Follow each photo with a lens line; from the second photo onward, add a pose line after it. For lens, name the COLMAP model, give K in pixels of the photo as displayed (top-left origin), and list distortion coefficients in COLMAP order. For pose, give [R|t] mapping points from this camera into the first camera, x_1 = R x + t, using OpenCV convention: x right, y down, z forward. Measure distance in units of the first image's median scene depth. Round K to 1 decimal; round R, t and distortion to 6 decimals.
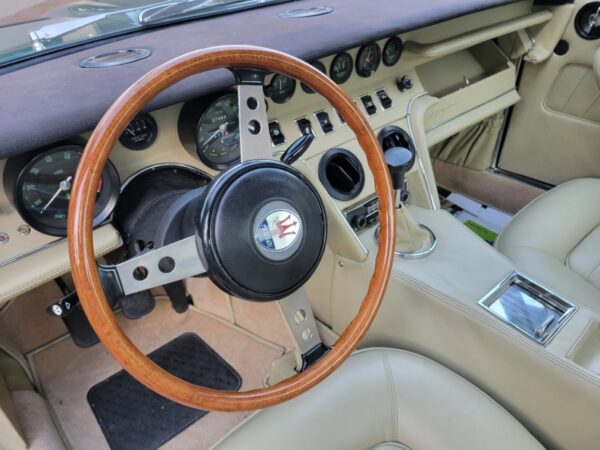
lens RADIAL K [[460.1, 0, 300.7], [0, 460.1, 227.5], [0, 0, 1]] dist [0.014337, -0.016339]
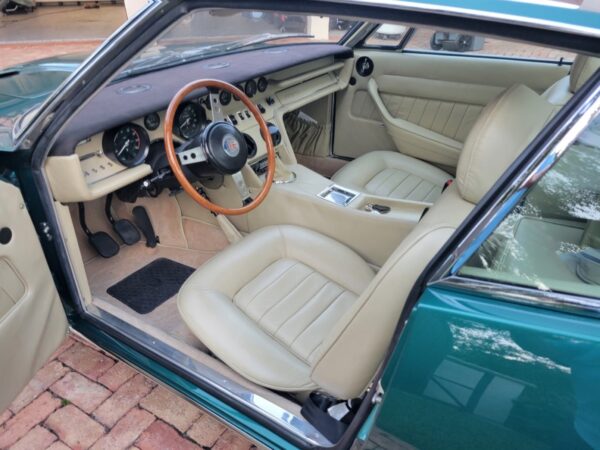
lens RADIAL K [[460.1, 0, 297.9], [0, 460.1, 227.4], [0, 0, 1]] dist [0.014337, -0.016339]
pose [[0.963278, -0.108997, 0.245388, -0.194318], [0.130782, 0.988626, -0.074258, 0.368861], [-0.234503, 0.103624, 0.966577, -0.827445]]
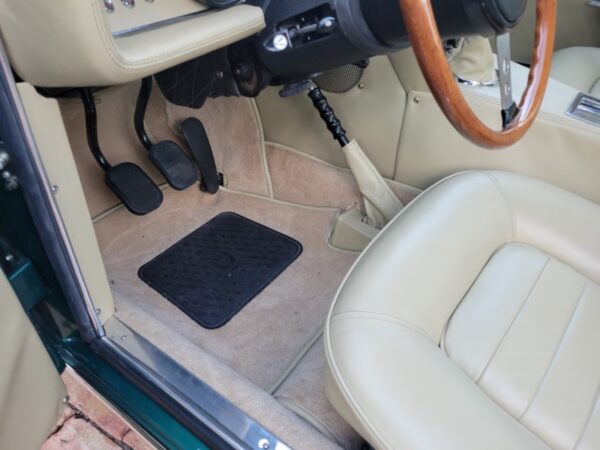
lens RADIAL K [[460.1, 0, 294.0], [0, 460.1, 227.5], [0, 0, 1]] dist [0.014337, -0.016339]
pose [[0.973501, -0.086390, 0.211736, -0.370511], [0.071788, 0.994541, 0.075725, 0.239008], [-0.217122, -0.058518, 0.974389, 0.071623]]
